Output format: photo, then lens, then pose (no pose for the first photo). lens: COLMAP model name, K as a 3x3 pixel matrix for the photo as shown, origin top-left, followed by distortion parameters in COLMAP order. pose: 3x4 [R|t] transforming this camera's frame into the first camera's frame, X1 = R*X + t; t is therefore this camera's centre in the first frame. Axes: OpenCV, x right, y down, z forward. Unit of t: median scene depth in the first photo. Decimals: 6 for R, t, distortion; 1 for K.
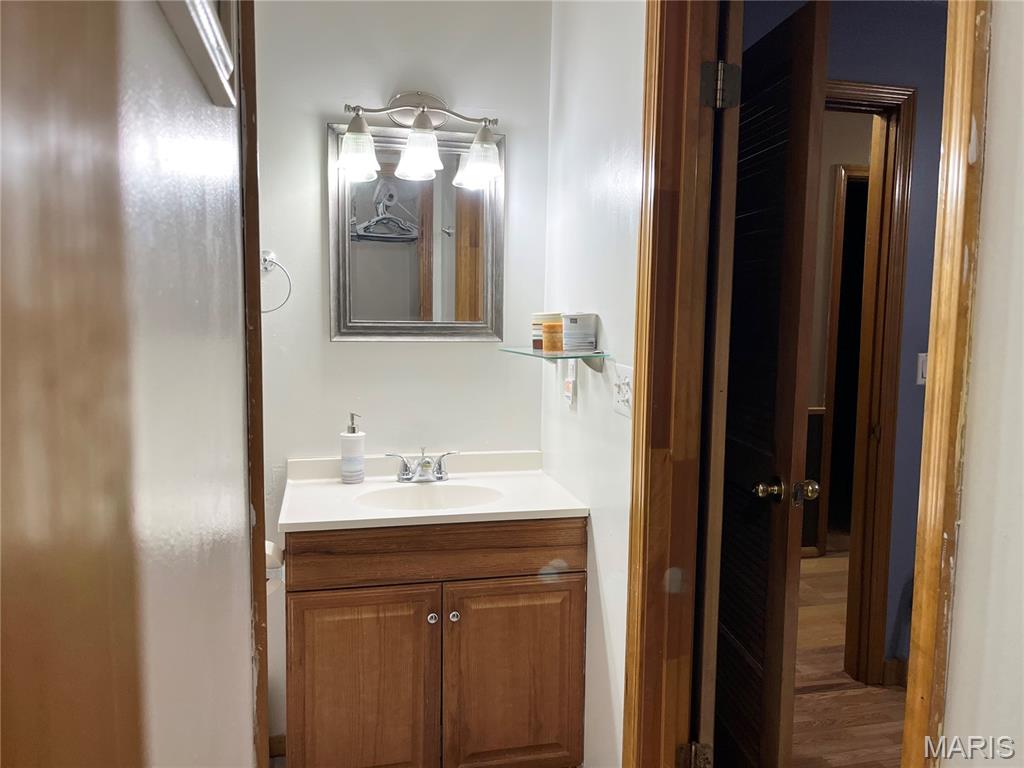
lens RADIAL K [[774.5, 0, 512.0], [0, 774.5, 384.0], [0, 0, 1]] dist [0.013602, -0.006927]
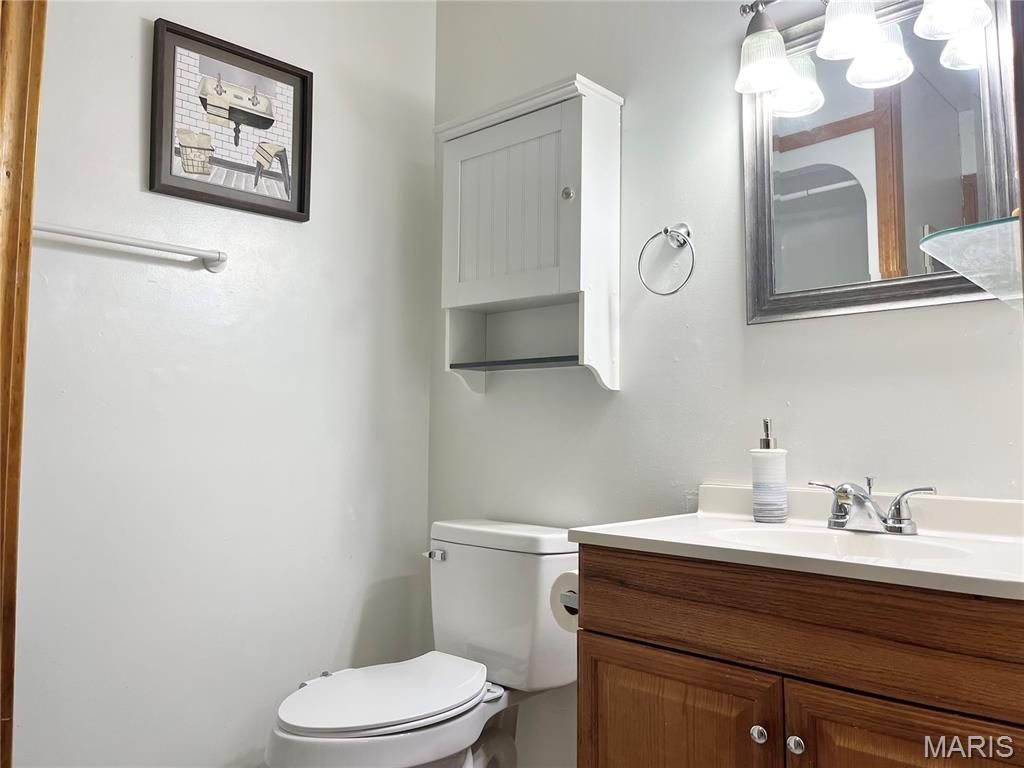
lens RADIAL K [[774.5, 0, 512.0], [0, 774.5, 384.0], [0, 0, 1]] dist [0.013602, -0.006927]
pose [[0.541990, -0.066067, -0.837784, 0.294612], [-0.082713, 0.987871, -0.131413, 0.131885], [0.836305, 0.140520, 0.529952, 0.488795]]
